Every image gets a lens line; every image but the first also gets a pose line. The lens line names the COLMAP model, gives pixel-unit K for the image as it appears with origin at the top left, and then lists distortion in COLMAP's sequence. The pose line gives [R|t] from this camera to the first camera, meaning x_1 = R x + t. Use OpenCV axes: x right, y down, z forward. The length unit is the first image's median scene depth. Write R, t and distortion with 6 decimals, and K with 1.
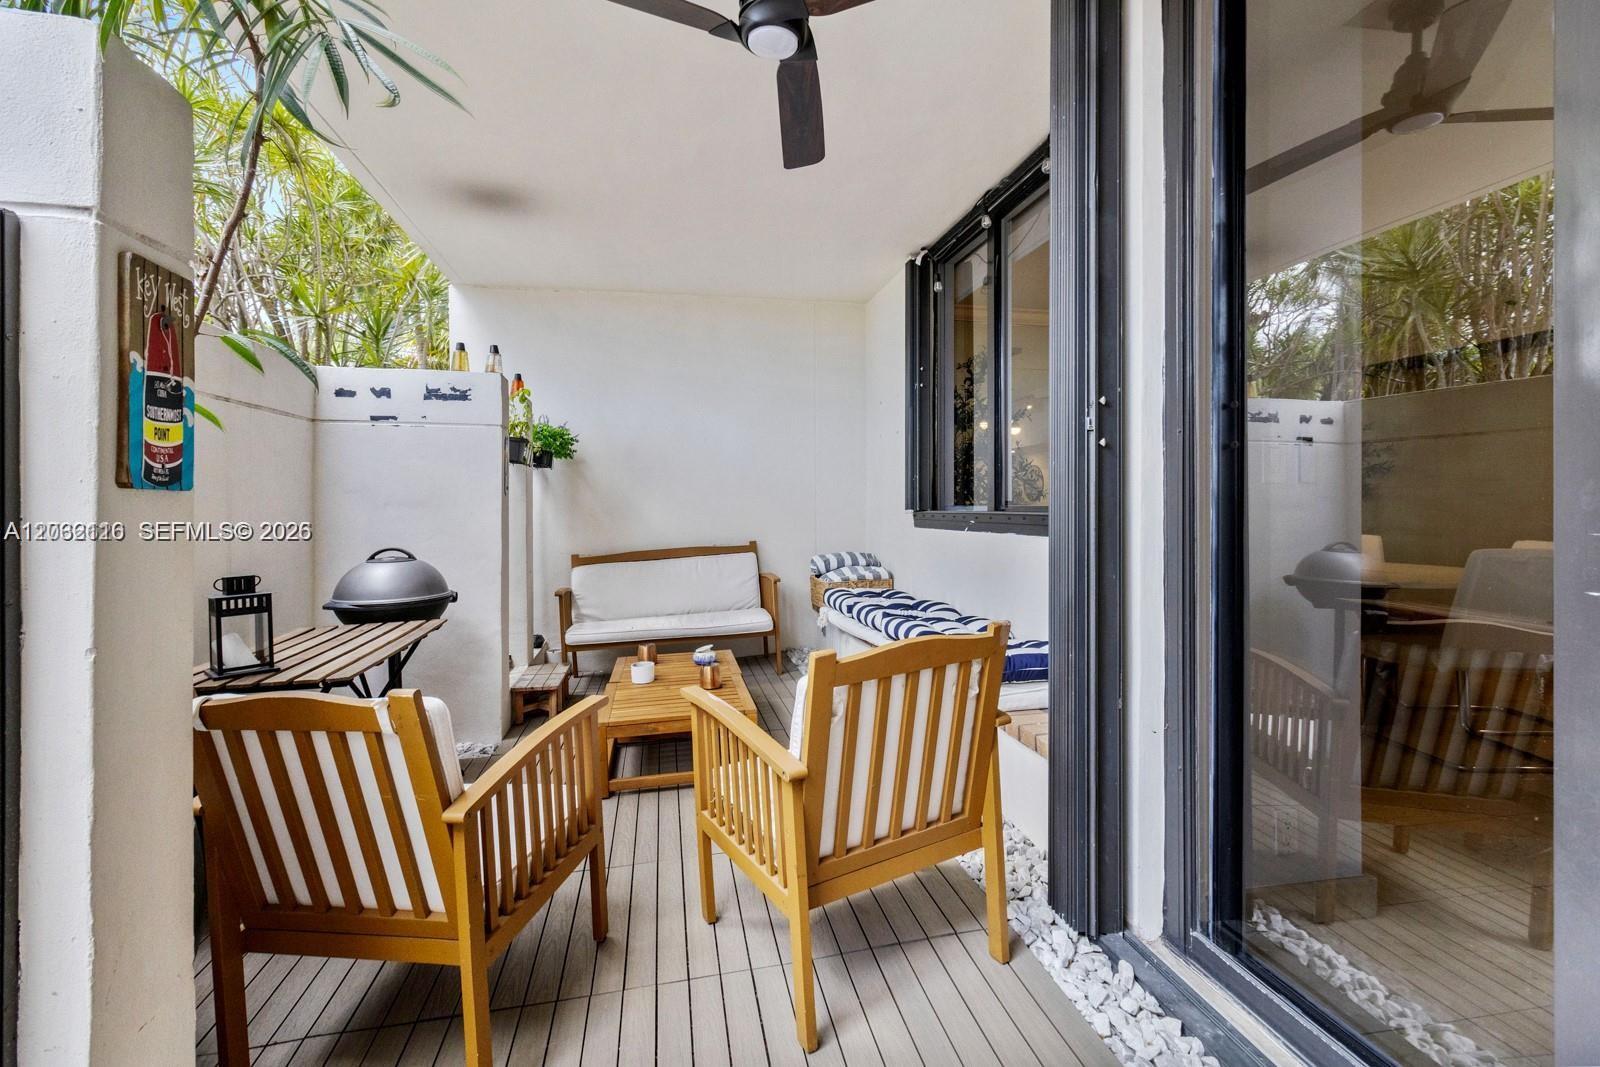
lens RADIAL K [[744.7, 0, 801.4], [0, 744.7, 502.6], [0, 0, 1]] dist [-0.002320, 0.000131]
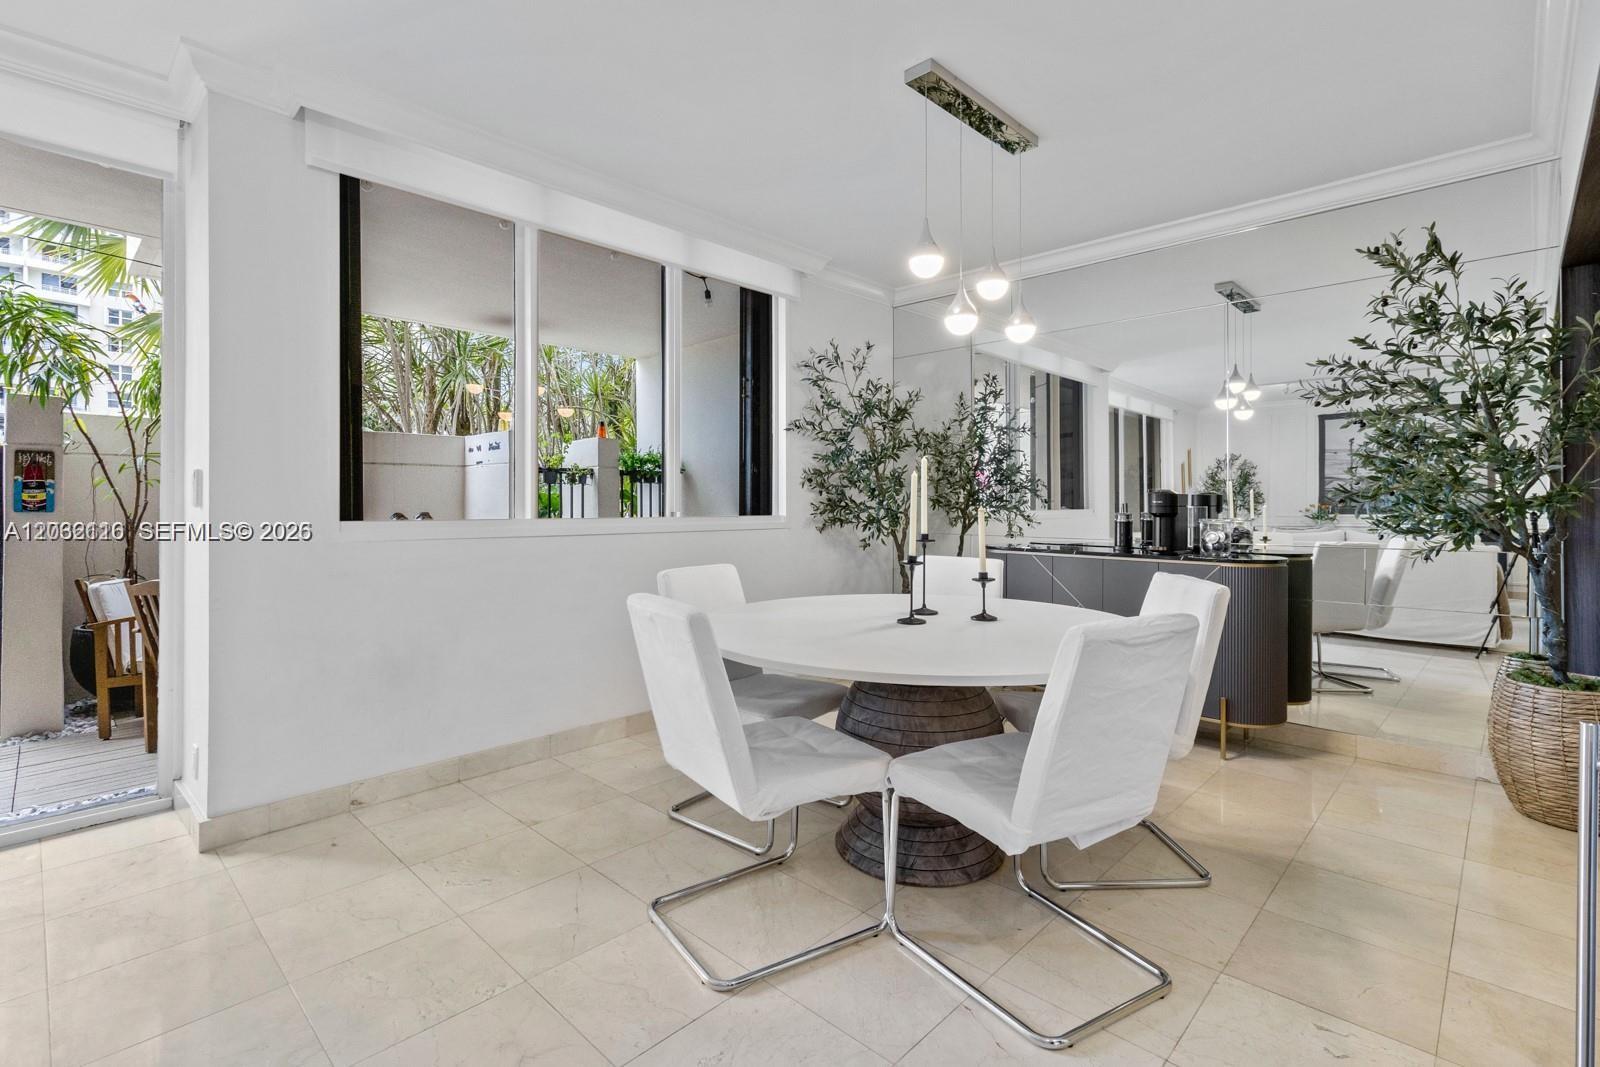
lens RADIAL K [[736.8, 0, 797.4], [0, 736.8, 506.4], [0, 0, 1]] dist [0.001244, -0.000070]
pose [[0.575171, -0.000185, -0.818033, 1.484816], [0.003357, 0.999992, 0.002134, -0.014254], [0.818026, -0.003974, 0.575167, 0.695263]]
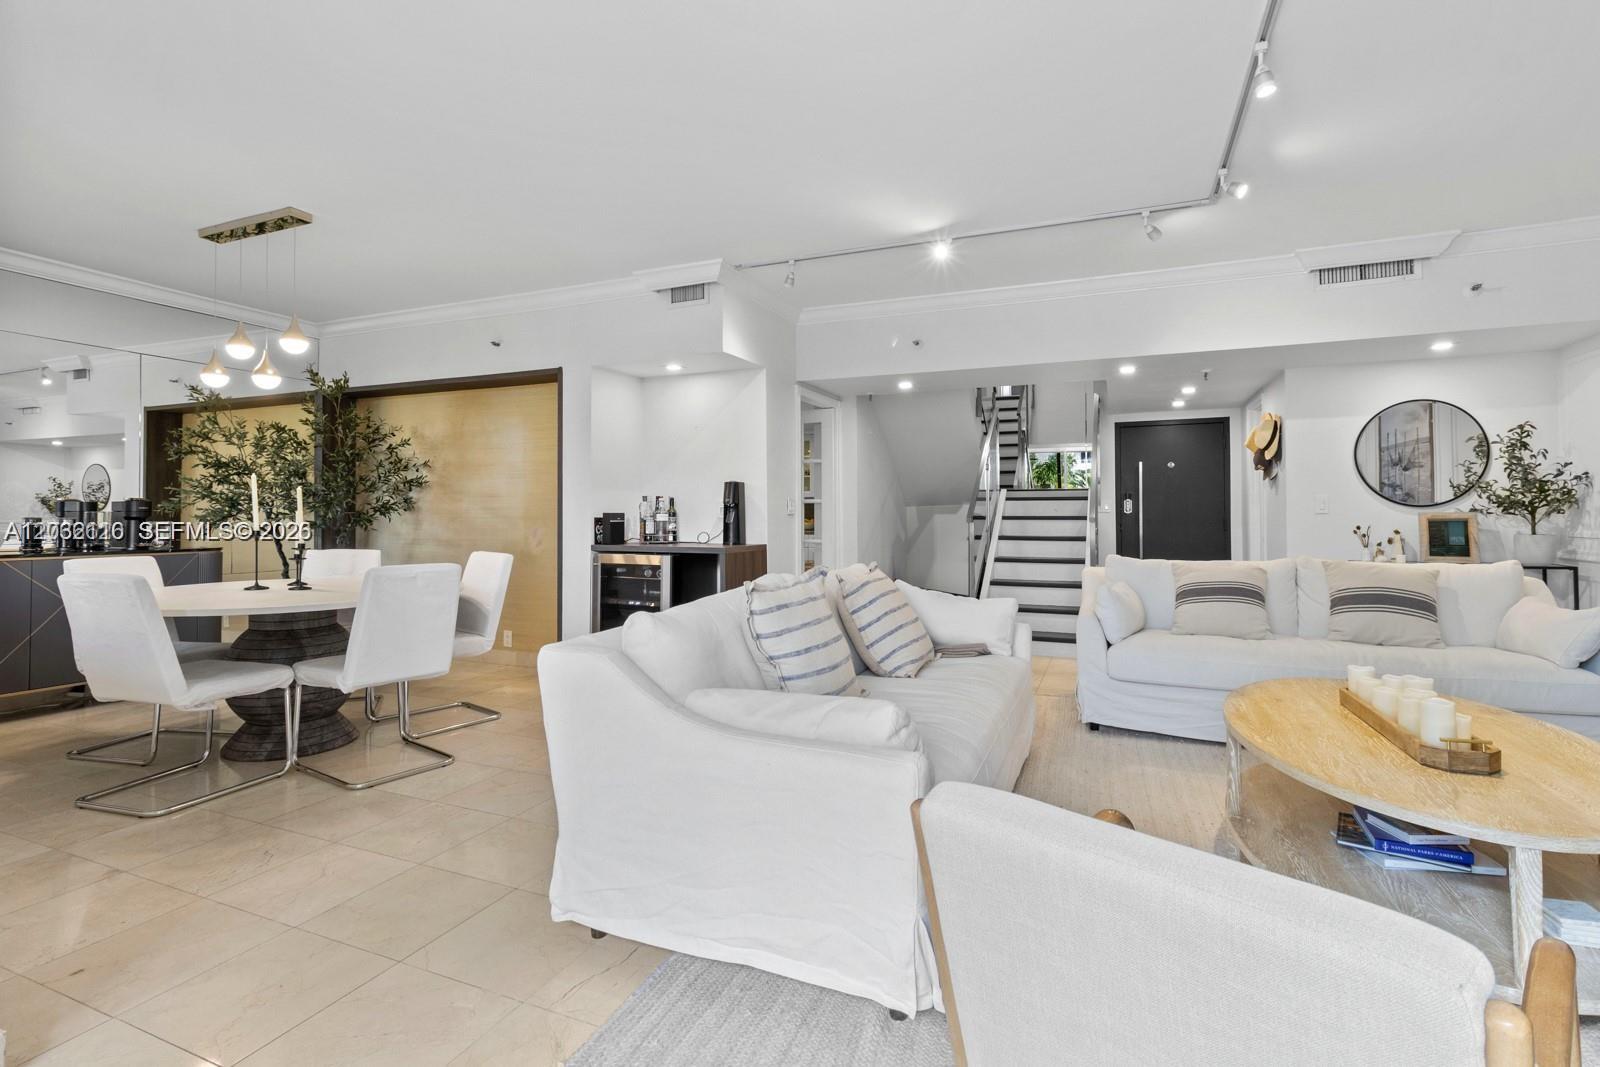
lens RADIAL K [[747.8, 0, 806.9], [0, 747.8, 505.9], [0, 0, 1]] dist [0.001303, -0.000093]
pose [[0.552373, 0.006158, 0.833574, 0.372145], [-0.002849, 0.999981, -0.005500, -0.016464], [-0.833592, 0.000663, 0.552380, -0.063998]]
